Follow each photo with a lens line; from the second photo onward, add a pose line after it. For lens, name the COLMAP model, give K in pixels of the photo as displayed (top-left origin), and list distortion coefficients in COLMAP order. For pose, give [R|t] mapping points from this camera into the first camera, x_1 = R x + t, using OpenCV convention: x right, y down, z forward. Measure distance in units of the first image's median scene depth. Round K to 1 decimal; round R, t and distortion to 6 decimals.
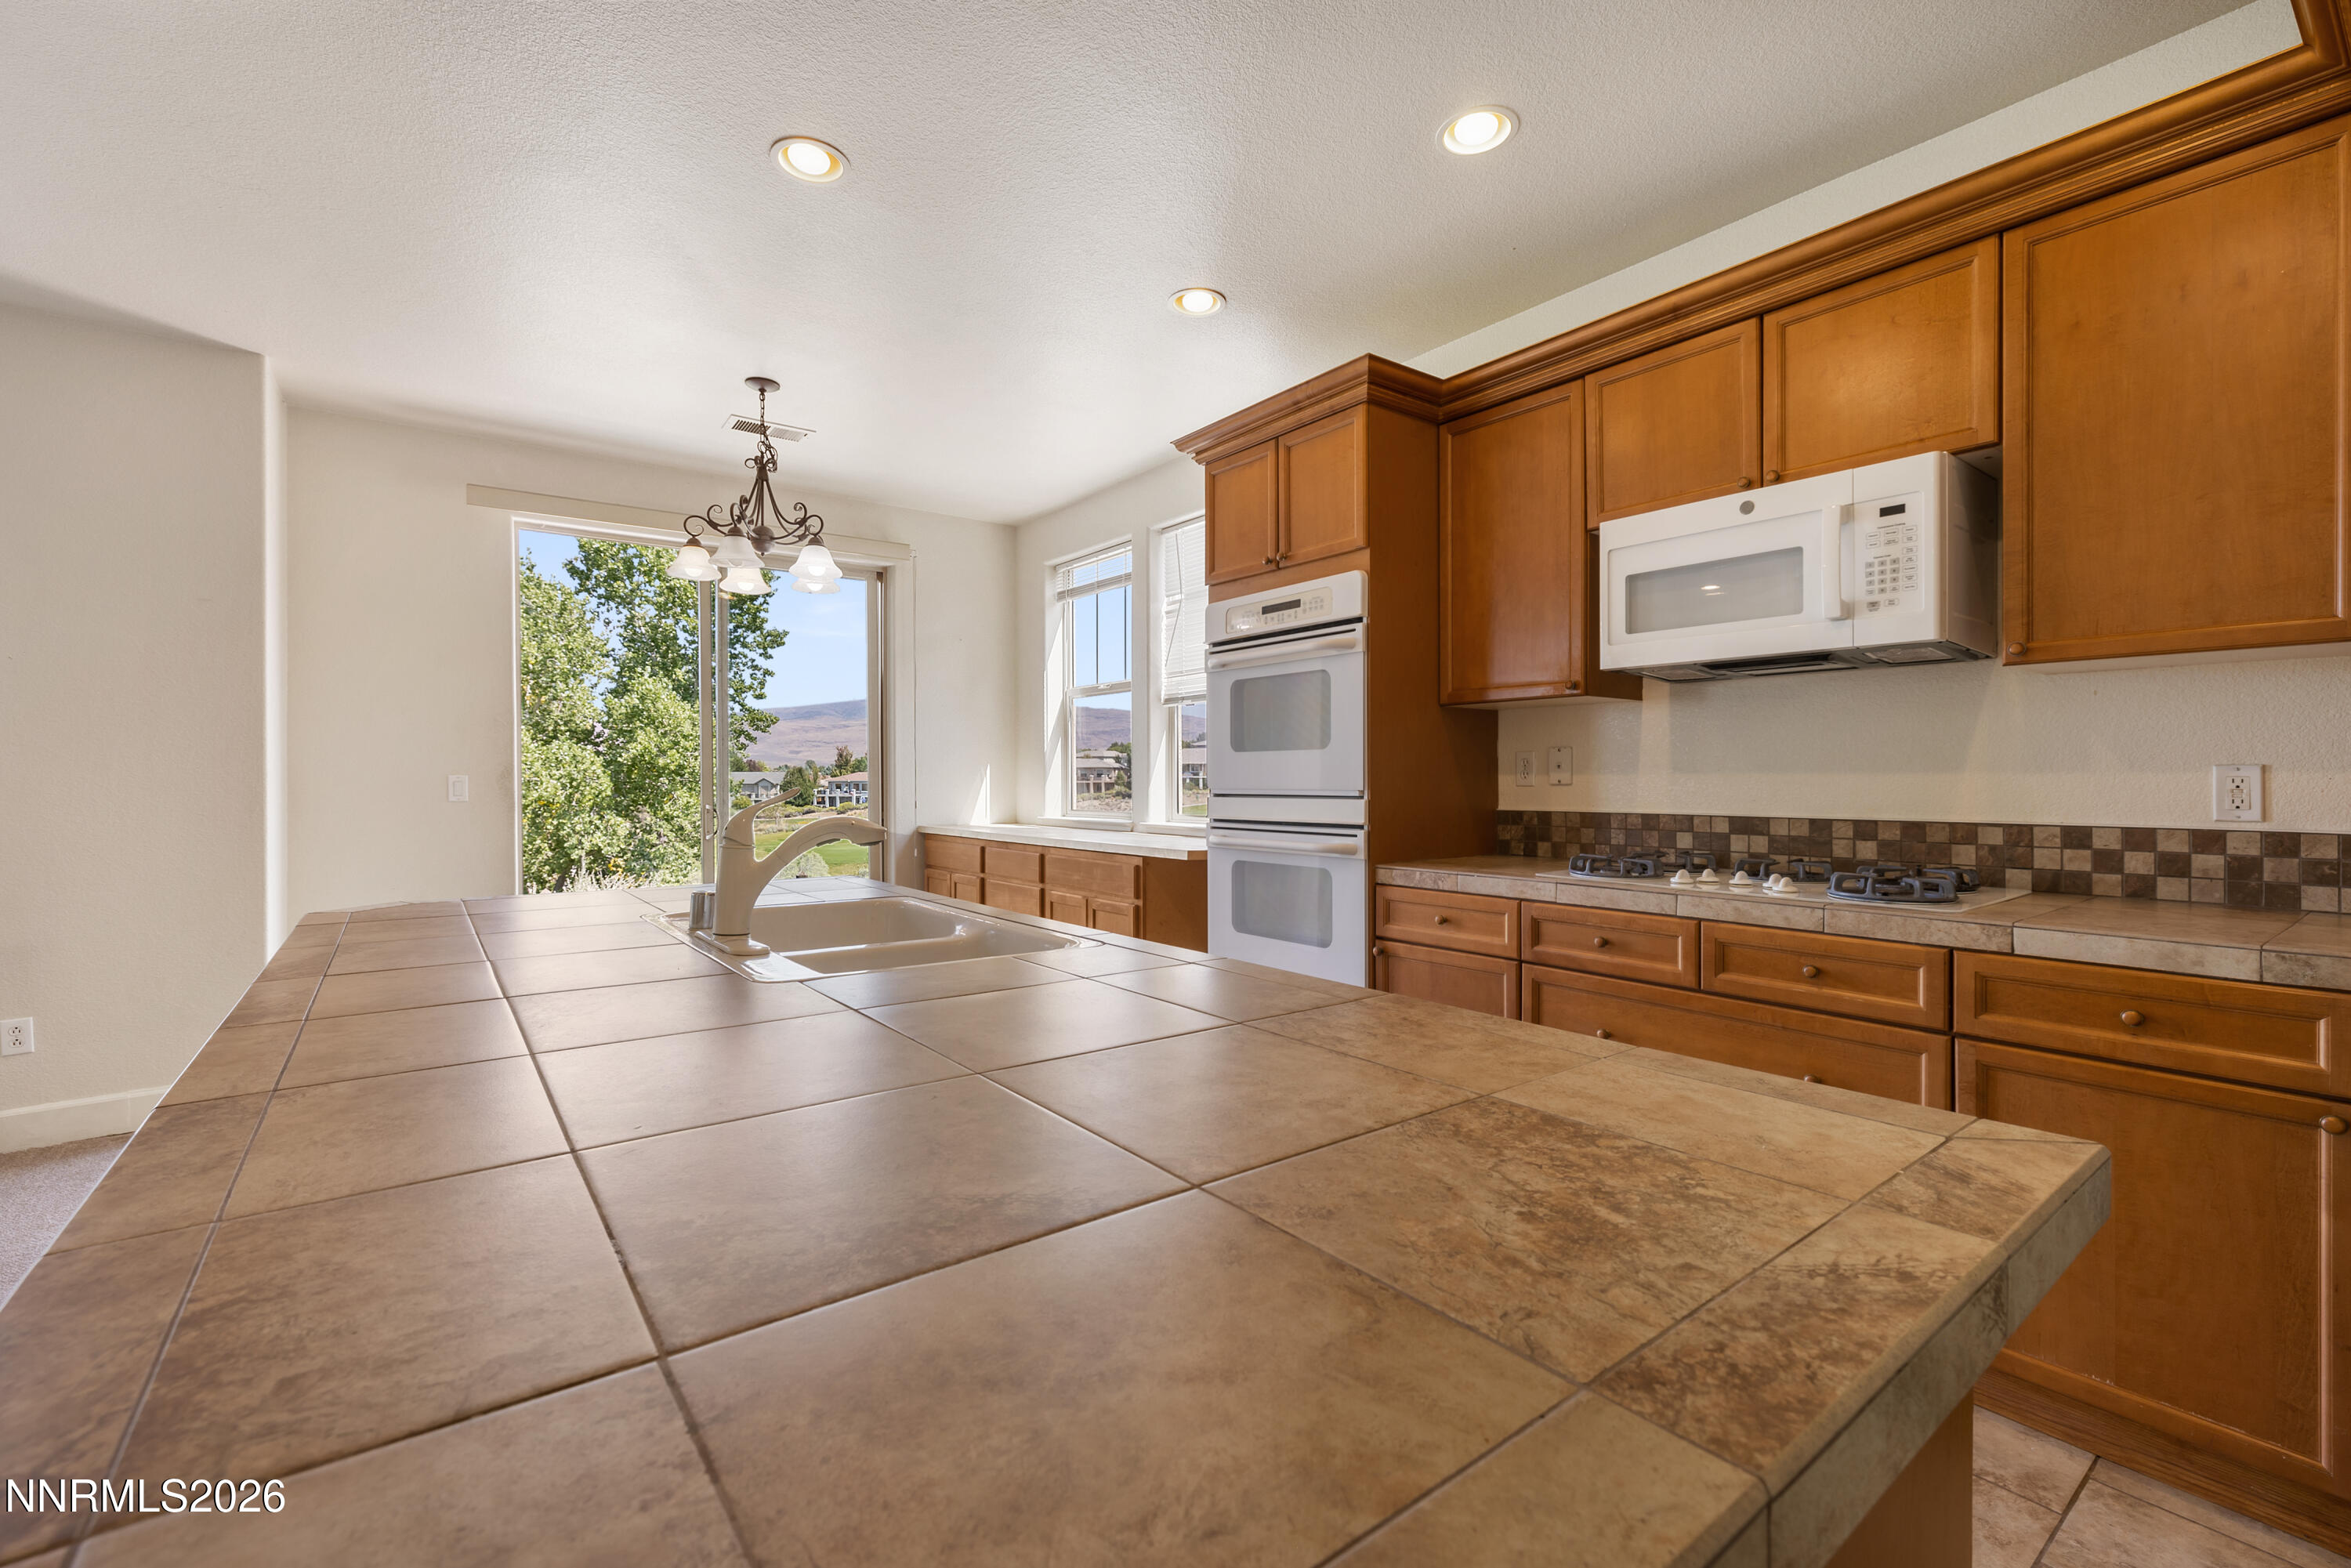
lens RADIAL K [[992.3, 0, 1187.2], [0, 992.3, 761.8], [0, 0, 1]] dist [0.004817, -0.000867]
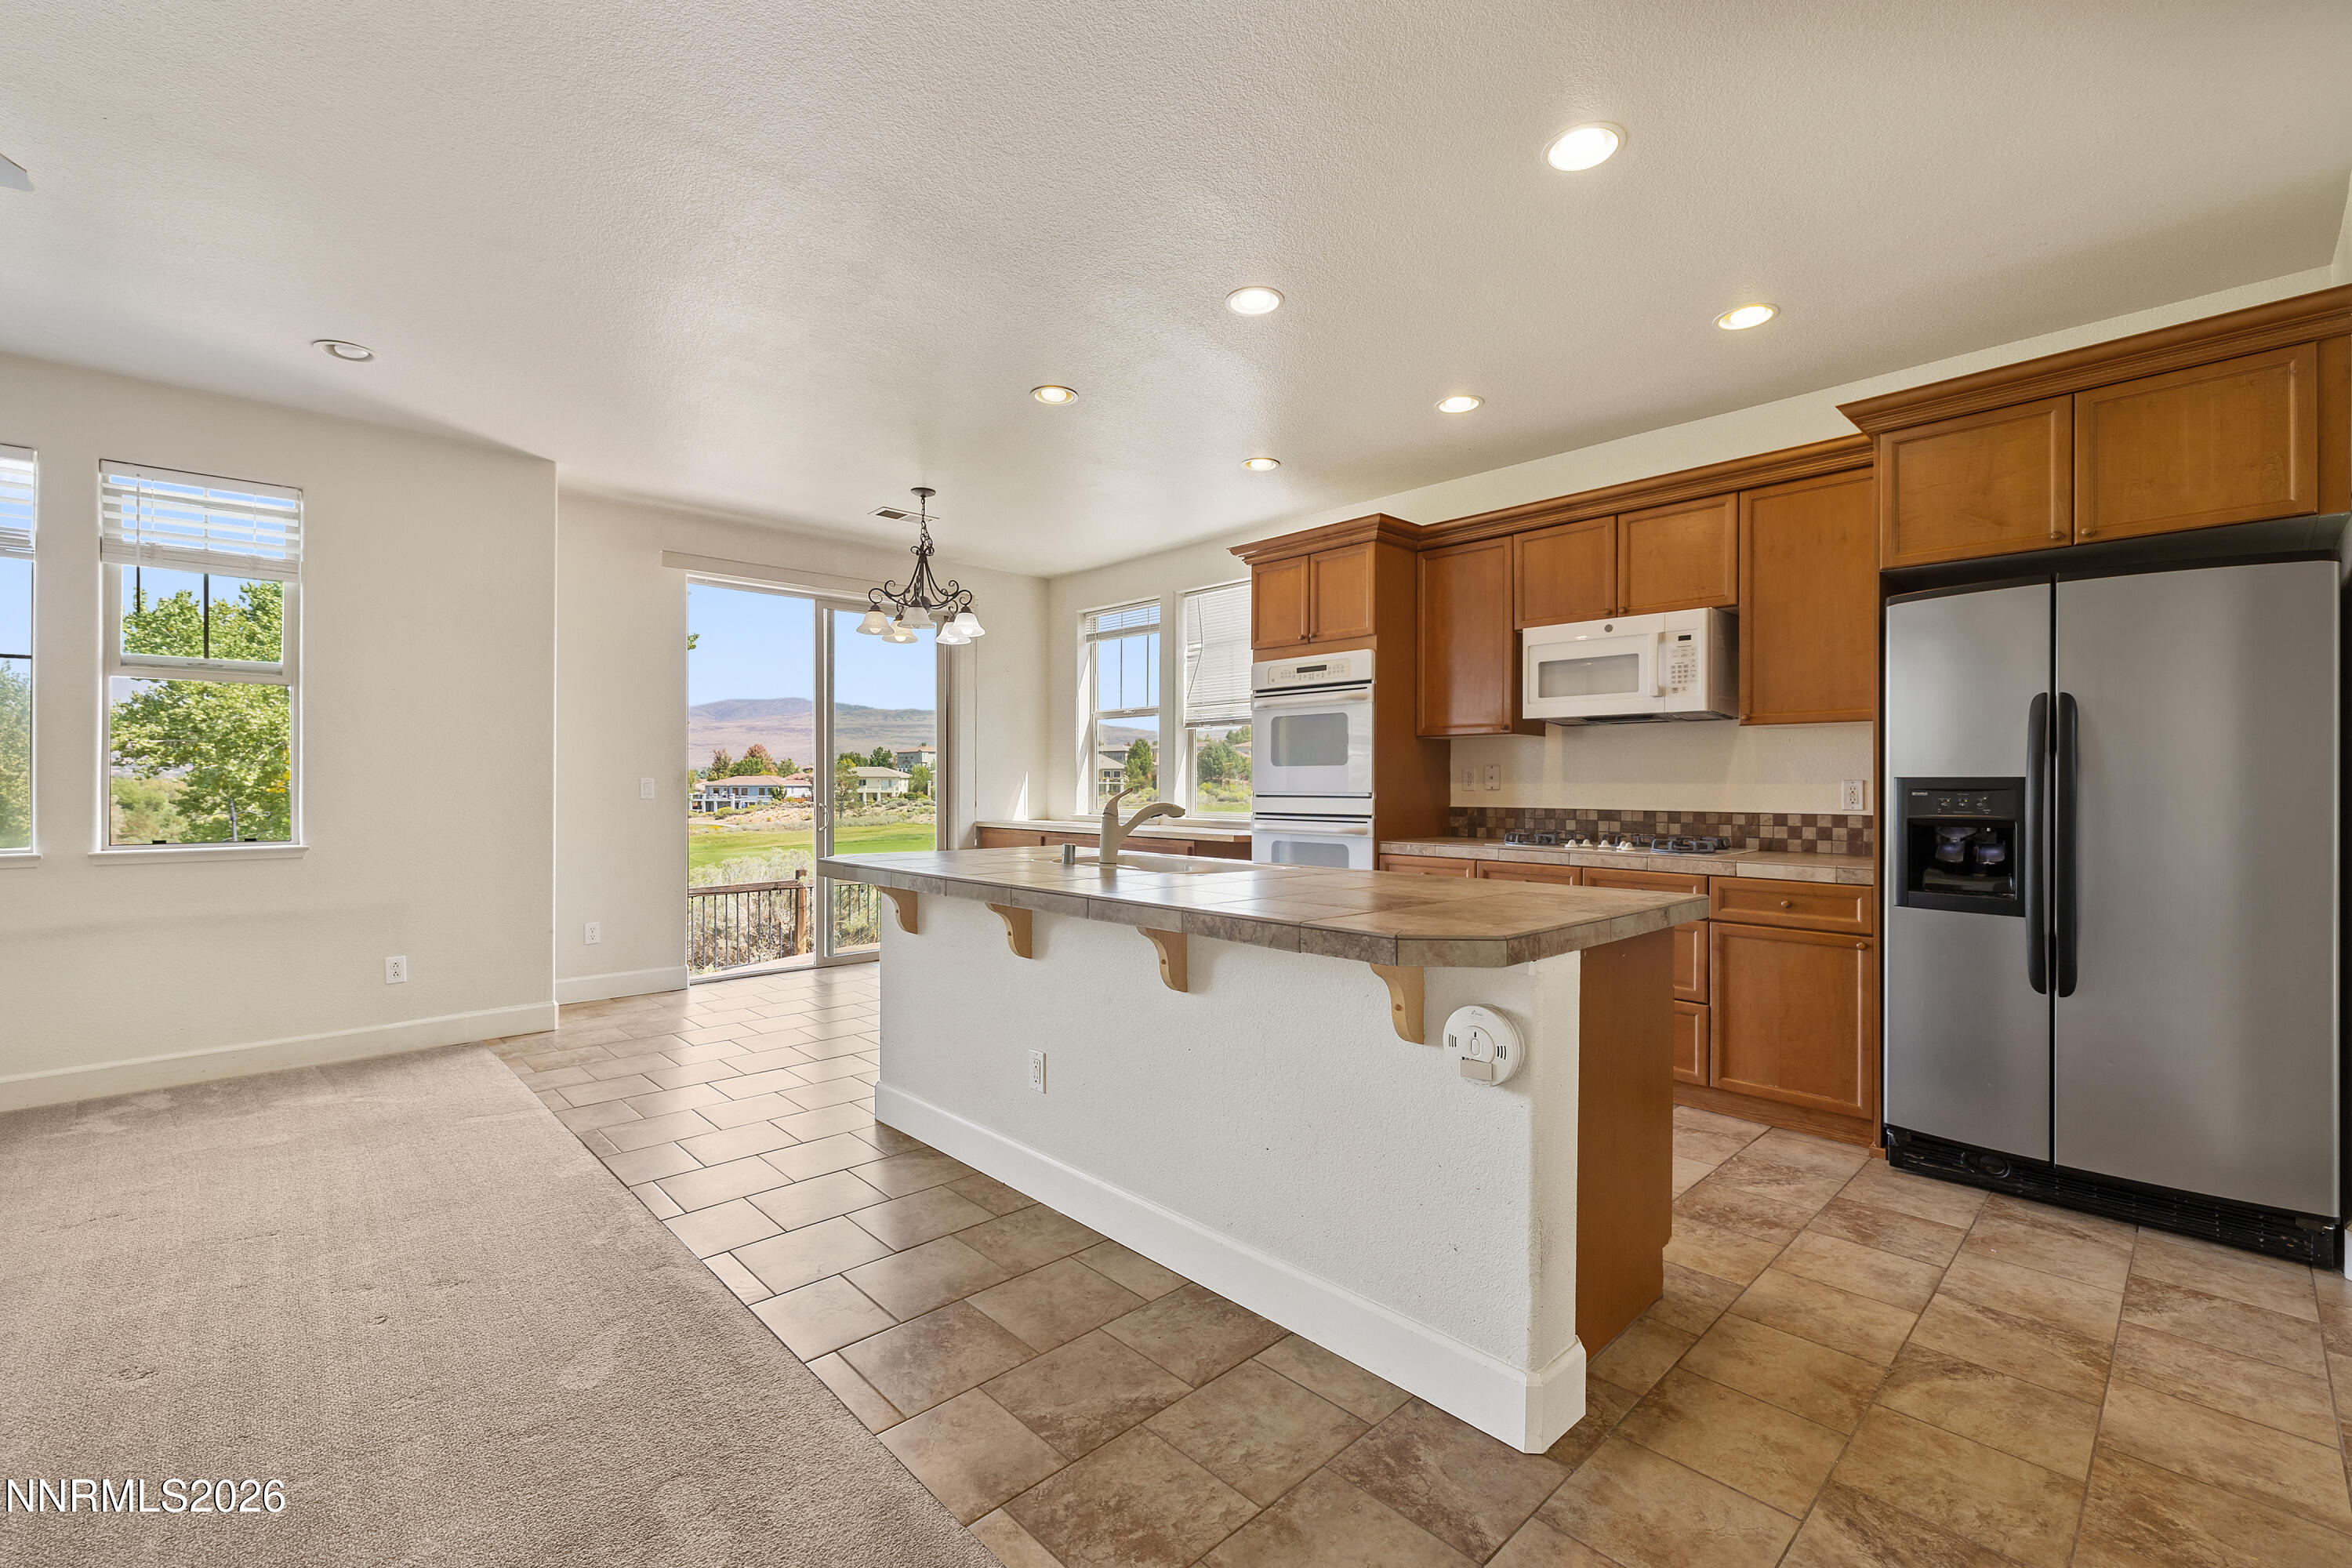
lens RADIAL K [[992.8, 0, 1184.1], [0, 992.8, 776.7], [0, 0, 1]] dist [0.004817, -0.000867]
pose [[0.994229, 0.005850, 0.107120, -0.022140], [-0.006782, 0.999942, 0.008340, -0.000579], [-0.107065, -0.009019, 0.994211, -0.038939]]
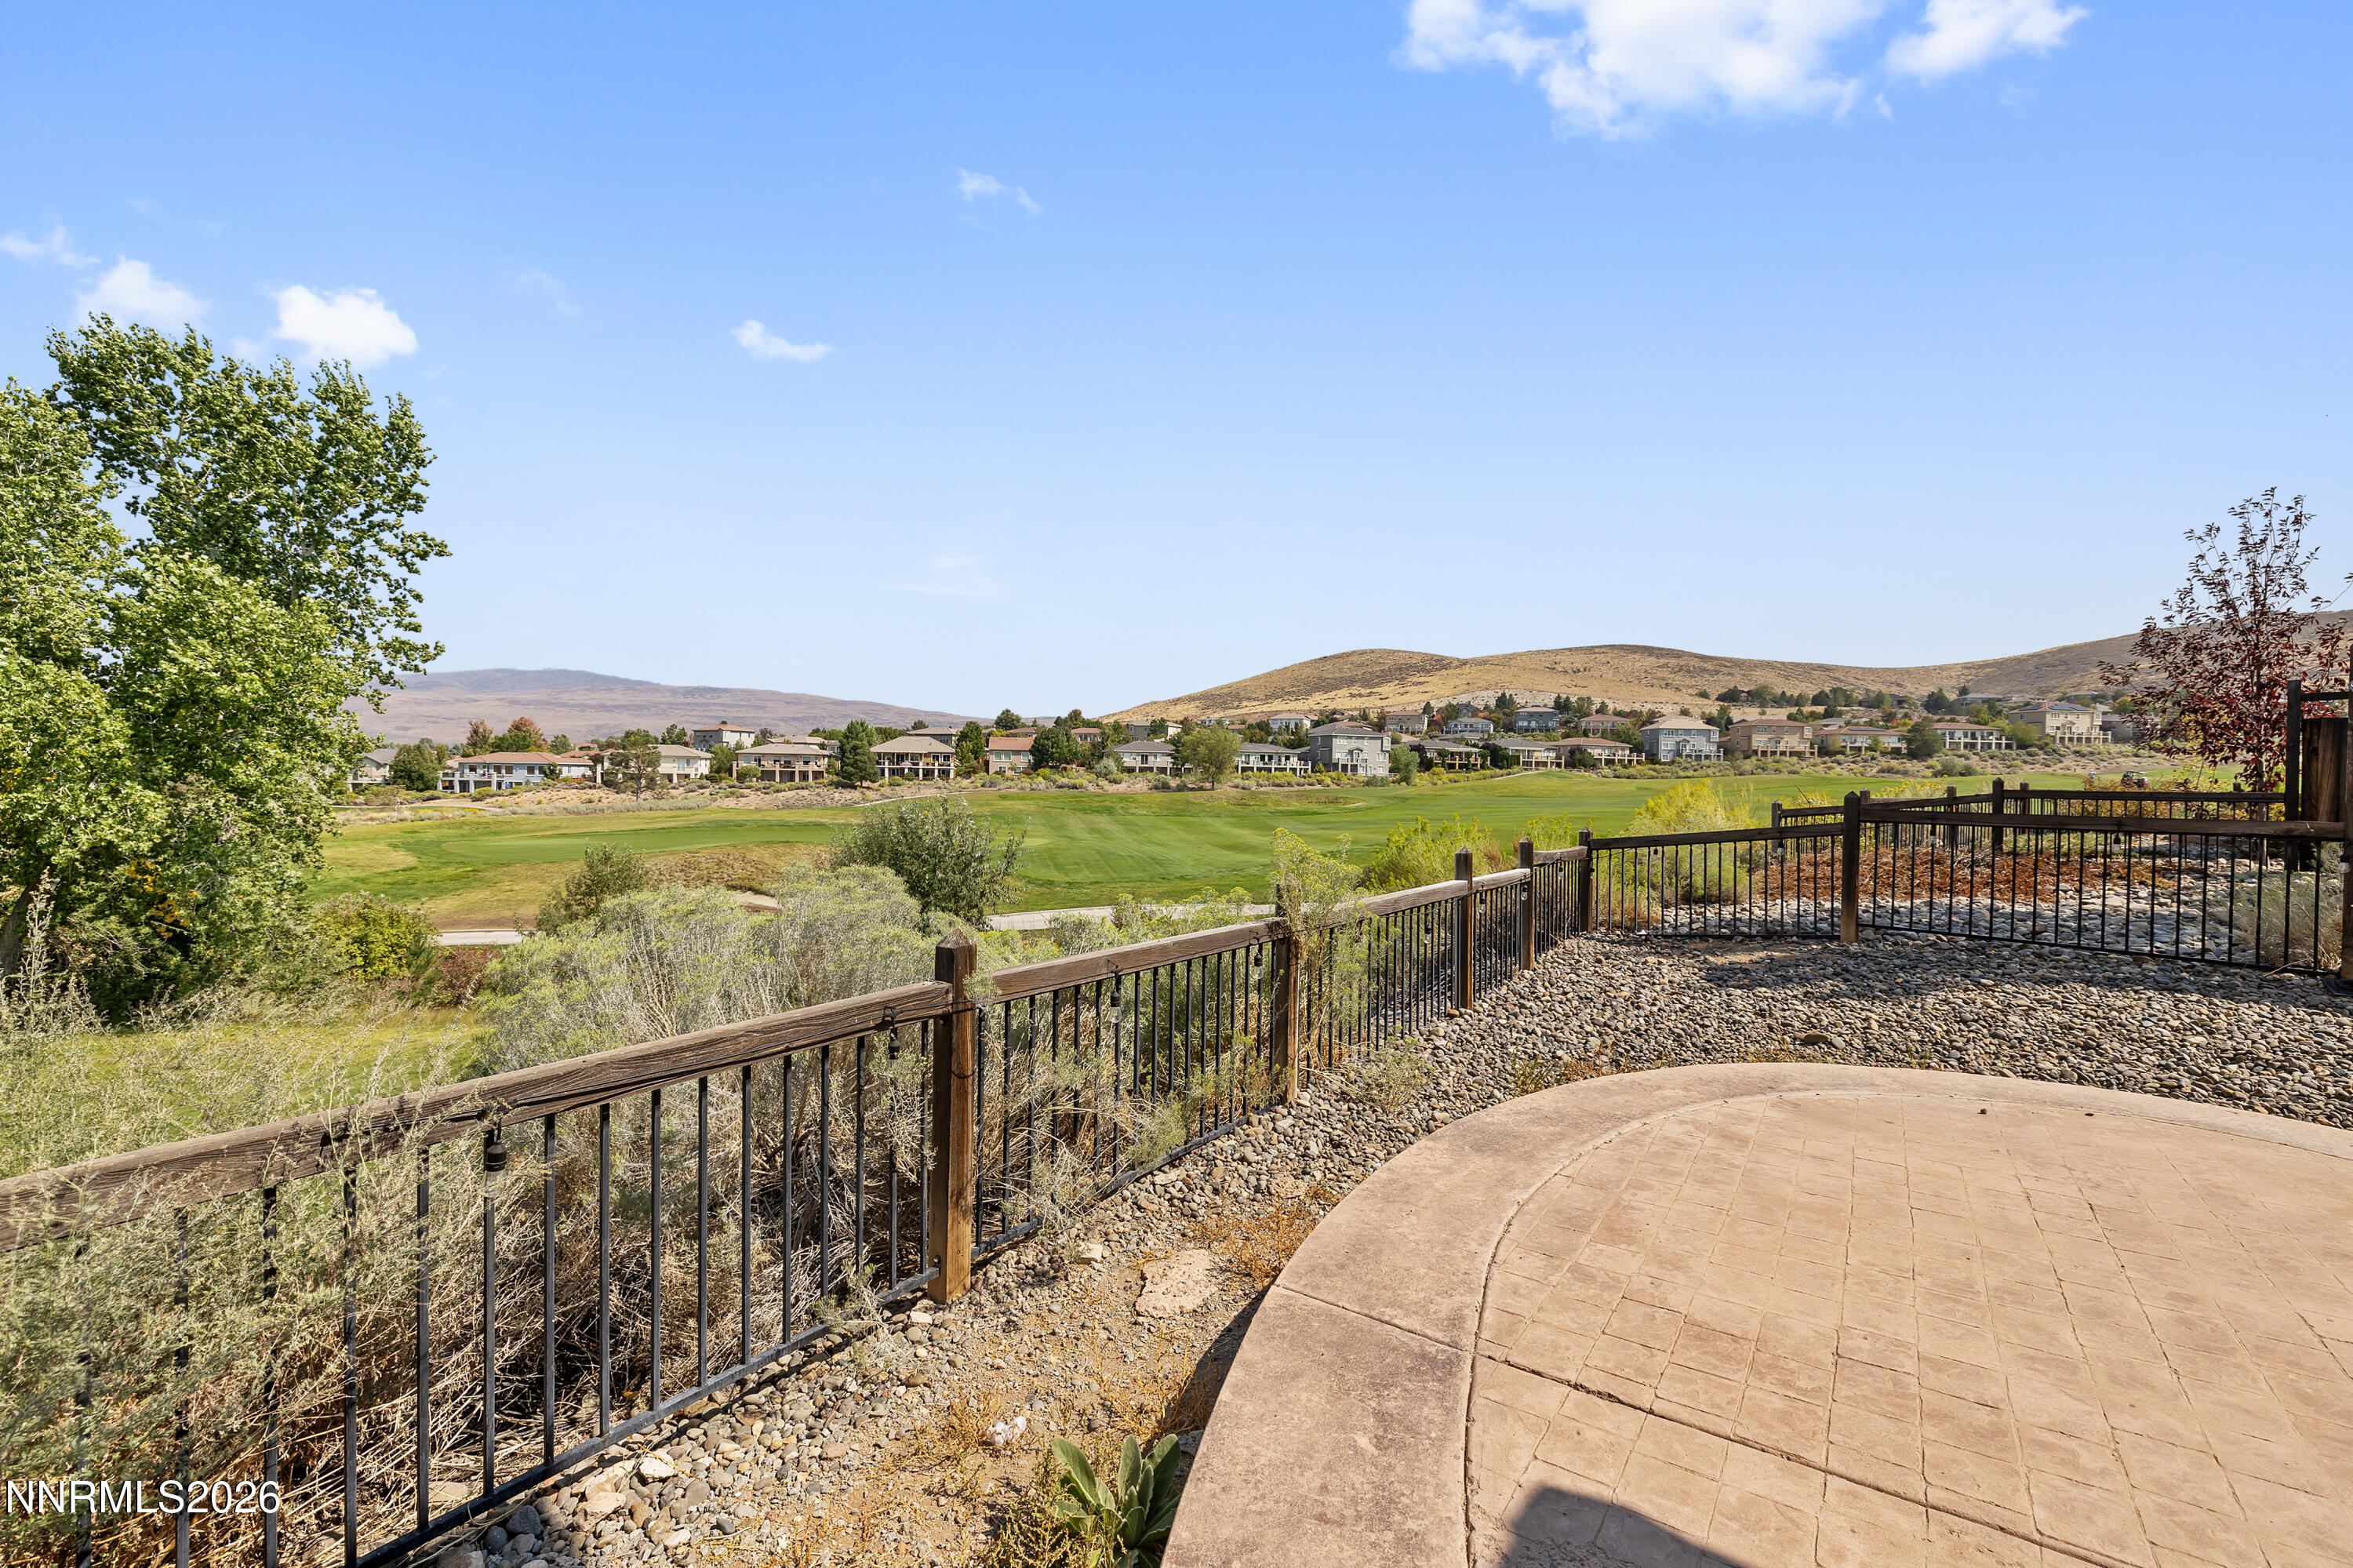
lens RADIAL K [[993.3, 0, 1182.4], [0, 993.3, 784.1], [0, 0, 1]] dist [0.004817, -0.000867]
pose [[0.958483, 0.017323, 0.284622, -0.117538], [-0.025186, 0.999395, 0.023989, 0.019170], [-0.284035, -0.030162, 0.958340, 0.201989]]
